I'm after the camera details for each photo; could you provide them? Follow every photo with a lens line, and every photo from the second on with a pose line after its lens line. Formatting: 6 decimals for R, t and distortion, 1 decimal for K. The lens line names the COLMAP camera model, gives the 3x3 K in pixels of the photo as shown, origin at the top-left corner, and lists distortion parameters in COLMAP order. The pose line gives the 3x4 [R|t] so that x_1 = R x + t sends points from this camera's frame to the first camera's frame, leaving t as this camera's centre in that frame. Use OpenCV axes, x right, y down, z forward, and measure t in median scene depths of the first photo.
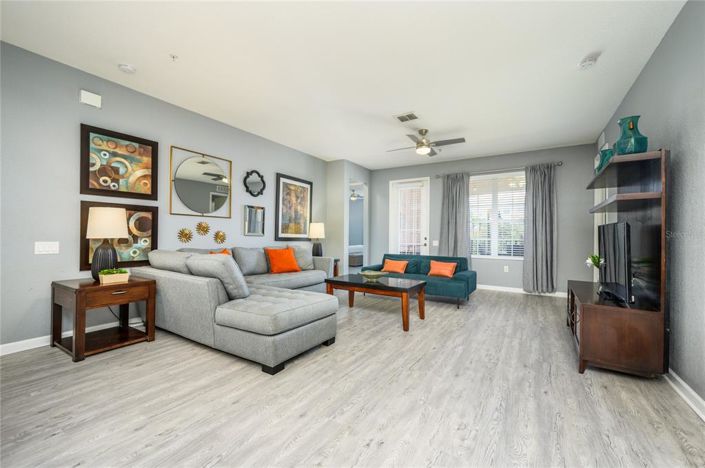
lens RADIAL K [[293.6, 0, 352.5], [0, 293.6, 234.0], [0, 0, 1]] dist [0.000955, 0.000068]
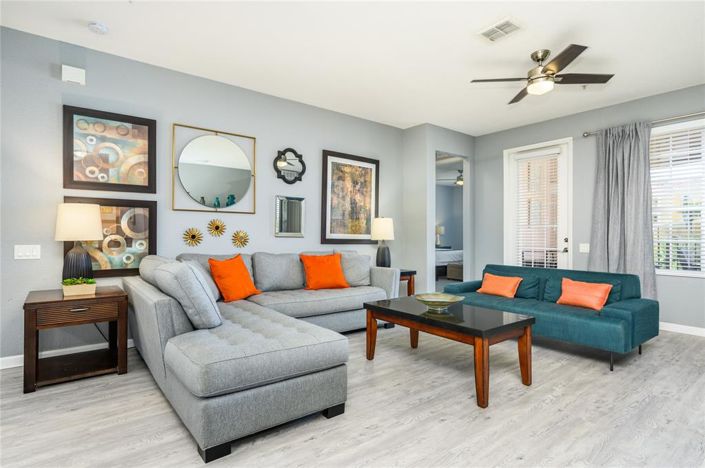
lens RADIAL K [[372.7, 0, 352.5], [0, 372.7, 234.0], [0, 0, 1]] dist [-0.000943, 0.000301]
pose [[0.938193, -0.008015, -0.346019, 0.187548], [0.007442, 0.999968, -0.002984, 0.003385], [0.346032, 0.000224, 0.938223, 0.240135]]
